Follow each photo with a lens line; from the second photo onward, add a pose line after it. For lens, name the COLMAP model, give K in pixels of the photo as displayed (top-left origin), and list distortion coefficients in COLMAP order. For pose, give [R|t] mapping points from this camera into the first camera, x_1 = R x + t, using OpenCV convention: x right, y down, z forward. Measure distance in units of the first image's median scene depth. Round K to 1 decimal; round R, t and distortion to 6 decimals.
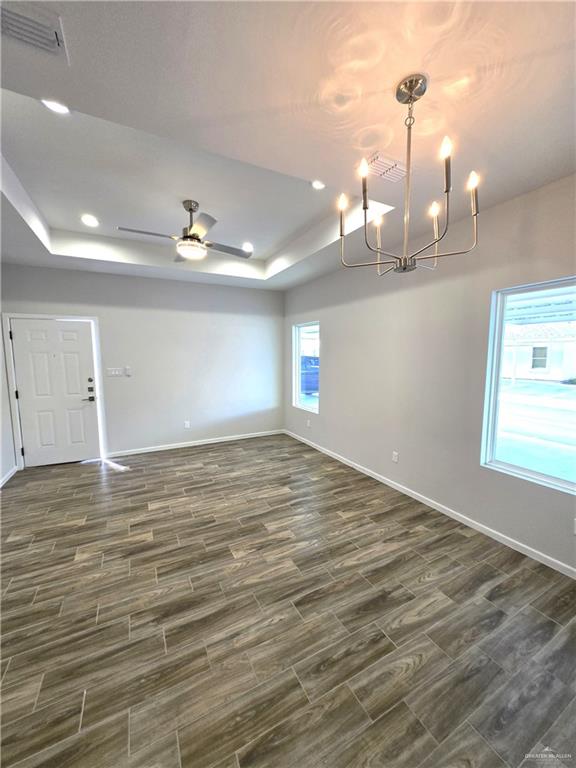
lens RADIAL K [[301.6, 0, 287.6], [0, 301.6, 385.4], [0, 0, 1]] dist [-0.001772, -0.000169]
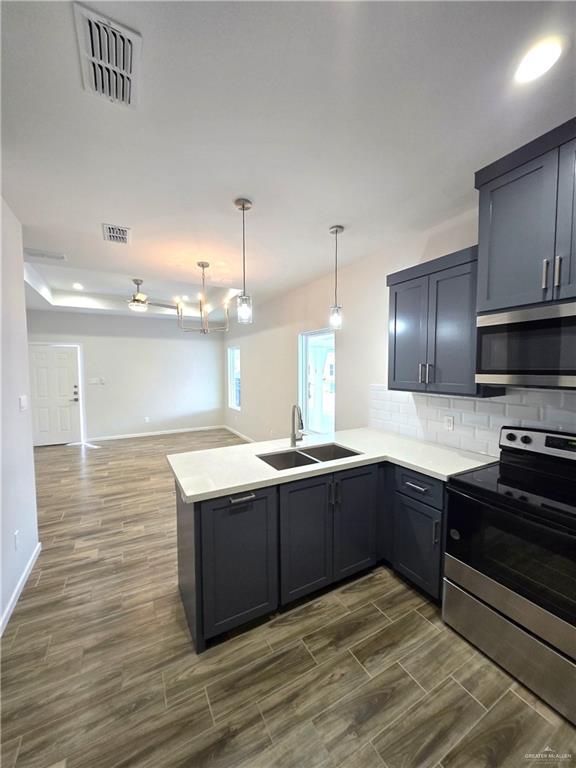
lens RADIAL K [[301.6, 0, 290.8], [0, 301.6, 384.2], [0, 0, 1]] dist [-0.001772, -0.000169]
pose [[0.999606, -0.002373, 0.027966, 0.407541], [0.003900, 0.998497, -0.054667, 0.064303], [-0.027794, 0.054754, 0.998113, -0.572536]]
